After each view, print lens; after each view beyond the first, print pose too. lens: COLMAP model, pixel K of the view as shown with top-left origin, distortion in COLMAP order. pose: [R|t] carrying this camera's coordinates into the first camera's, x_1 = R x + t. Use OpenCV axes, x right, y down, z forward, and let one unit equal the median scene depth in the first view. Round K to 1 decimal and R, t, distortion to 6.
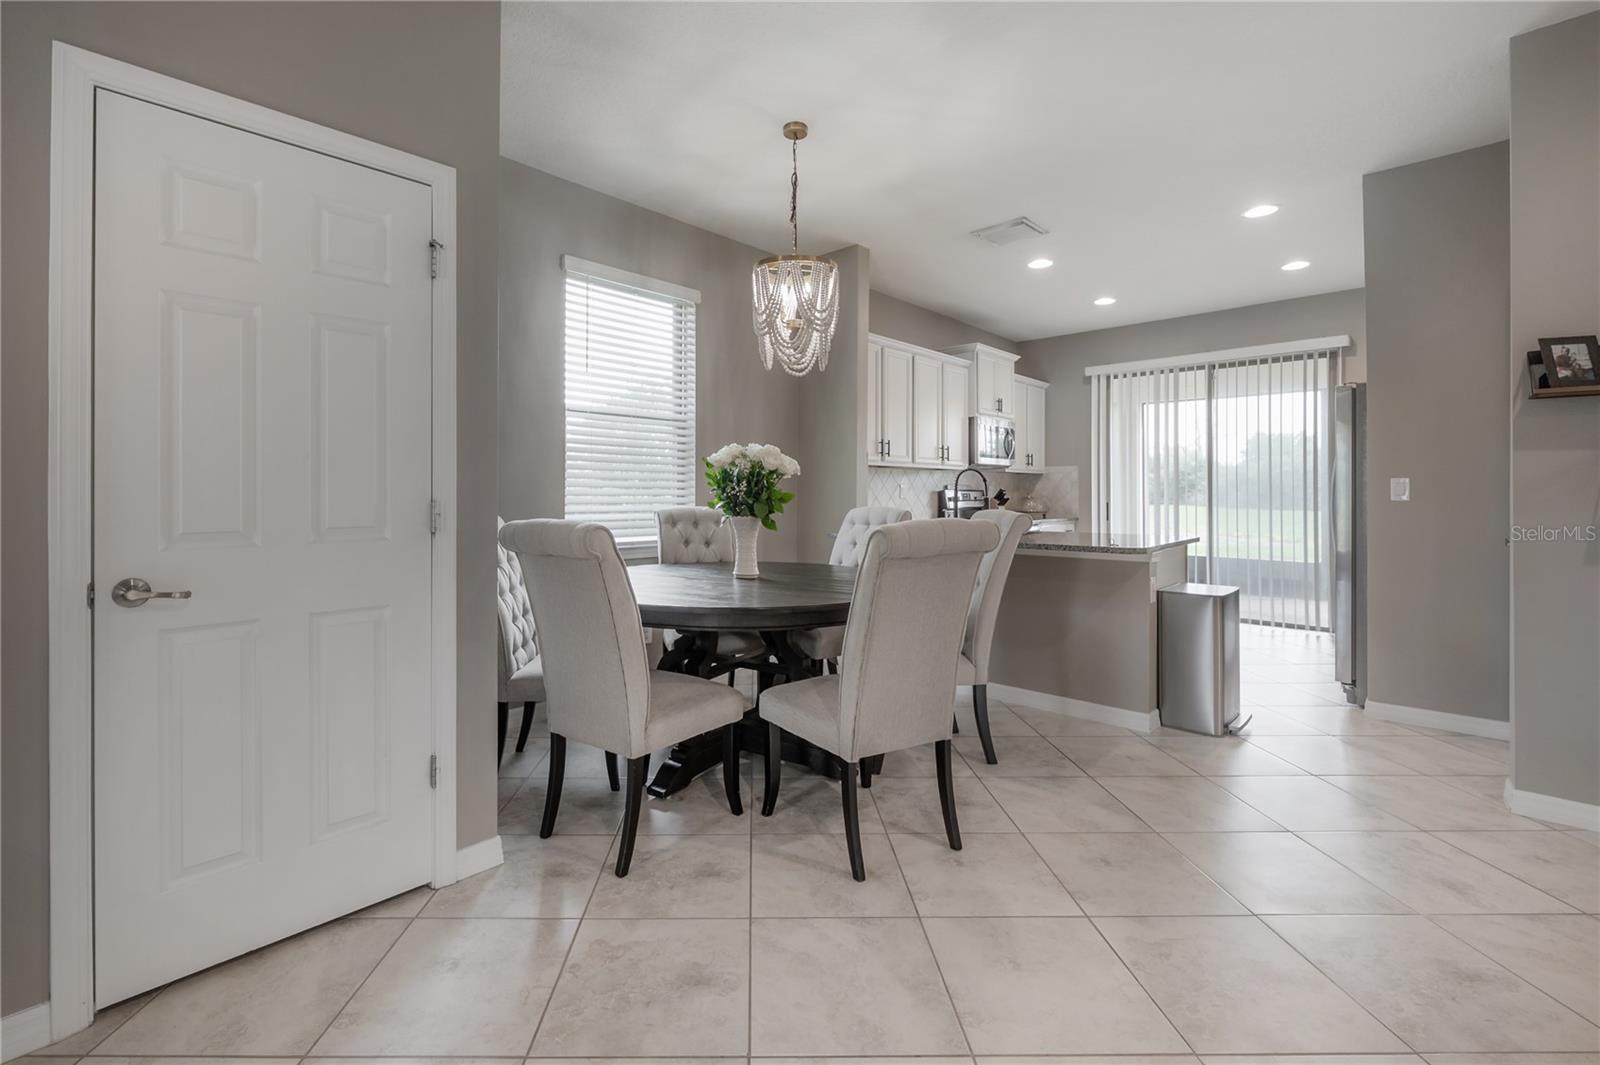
lens RADIAL K [[694.0, 0, 762.2], [0, 694.0, 490.0], [0, 0, 1]] dist [-0.003436, -0.000105]
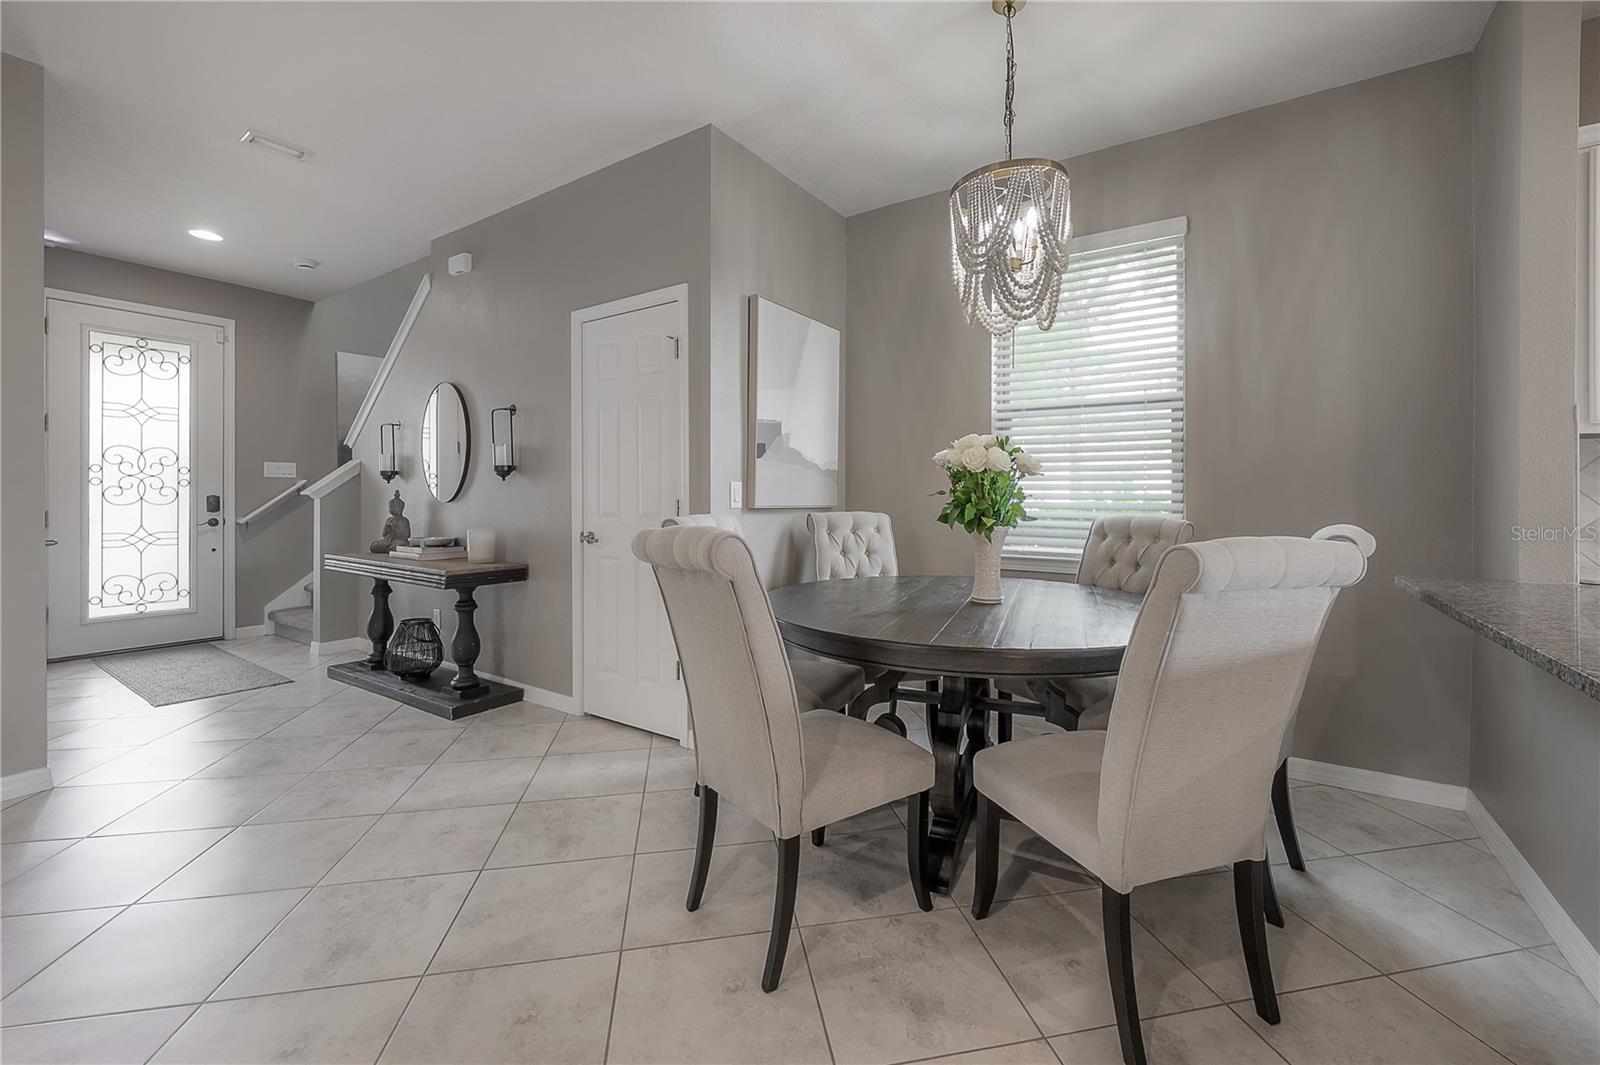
lens RADIAL K [[665.7, 0, 812.0], [0, 665.7, 505.2], [0, 0, 1]] dist [-0.003562, 0.000006]
pose [[0.174297, 0.012554, -0.984613, 0.913123], [-0.001332, 0.999921, 0.012514, 0.006551], [0.984692, -0.000869, 0.174300, 0.879001]]
